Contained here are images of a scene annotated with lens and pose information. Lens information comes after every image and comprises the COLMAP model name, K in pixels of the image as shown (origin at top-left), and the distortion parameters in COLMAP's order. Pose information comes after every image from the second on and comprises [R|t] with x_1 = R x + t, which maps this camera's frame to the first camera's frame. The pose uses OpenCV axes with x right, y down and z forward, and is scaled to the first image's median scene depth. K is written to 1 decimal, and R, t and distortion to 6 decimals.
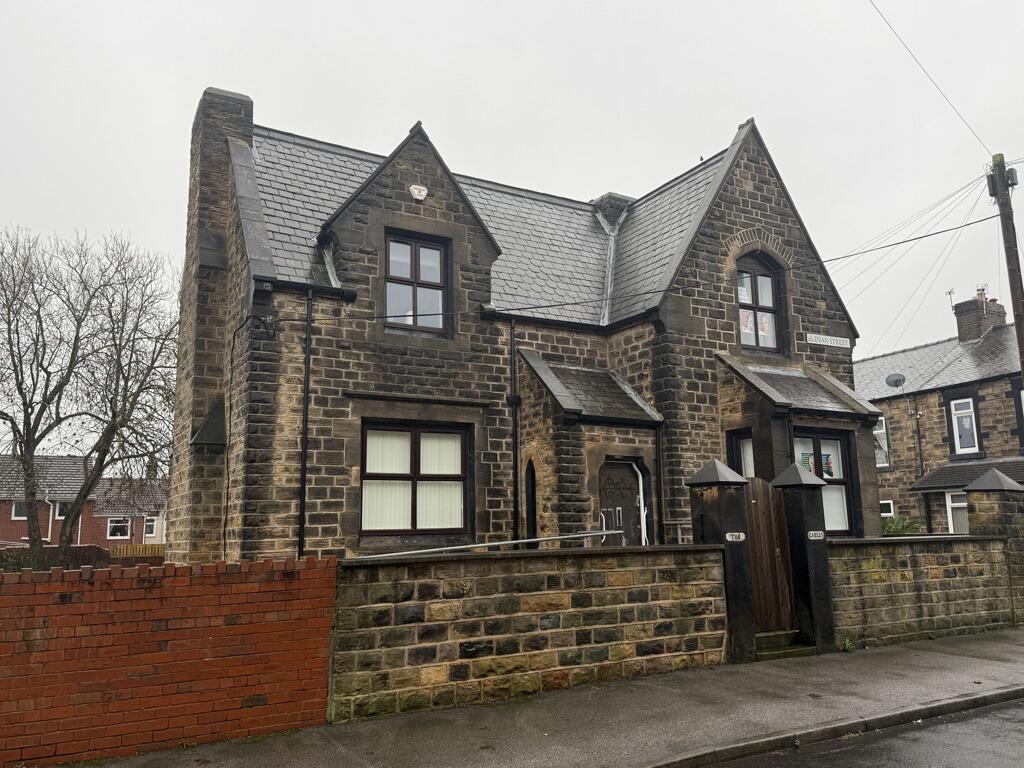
lens RADIAL K [[841.6, 0, 512.0], [0, 841.6, 384.0], [0, 0, 1]] dist [0.118165, -0.232069]
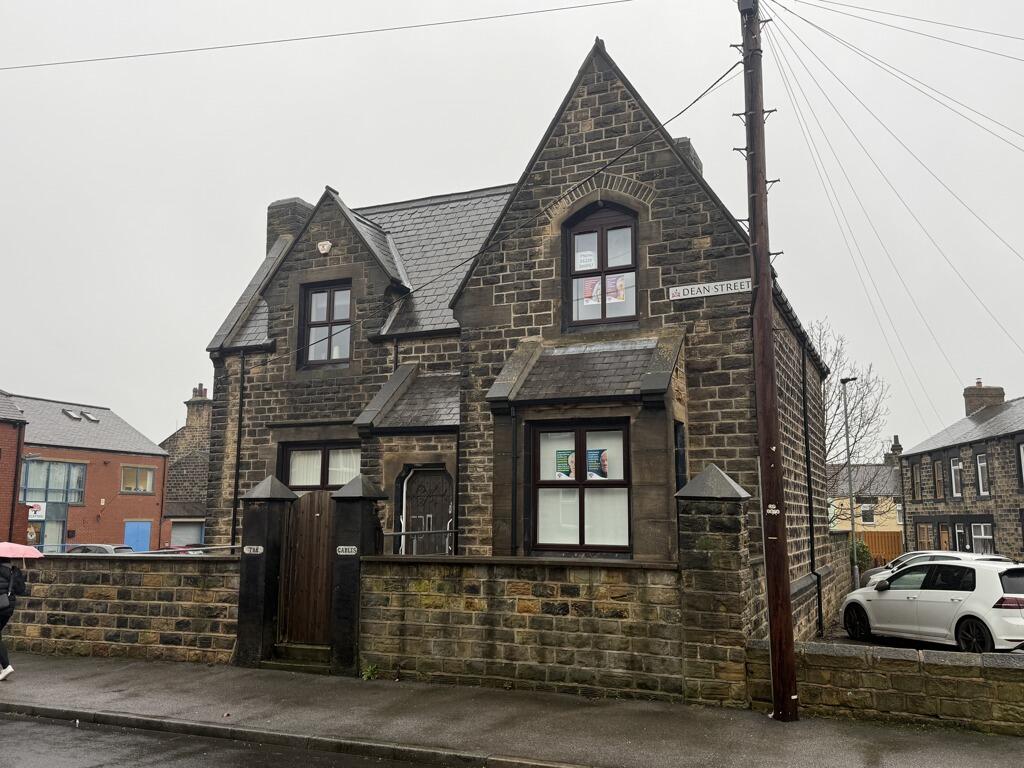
lens RADIAL K [[886.0, 0, 512.0], [0, 886.0, 384.0], [0, 0, 1]] dist [0.111842, -0.228691]
pose [[0.577598, -0.103627, -0.809717, 1.137359], [0.129880, 0.990941, -0.034172, 0.044589], [0.805923, -0.085429, 0.585824, 0.511628]]
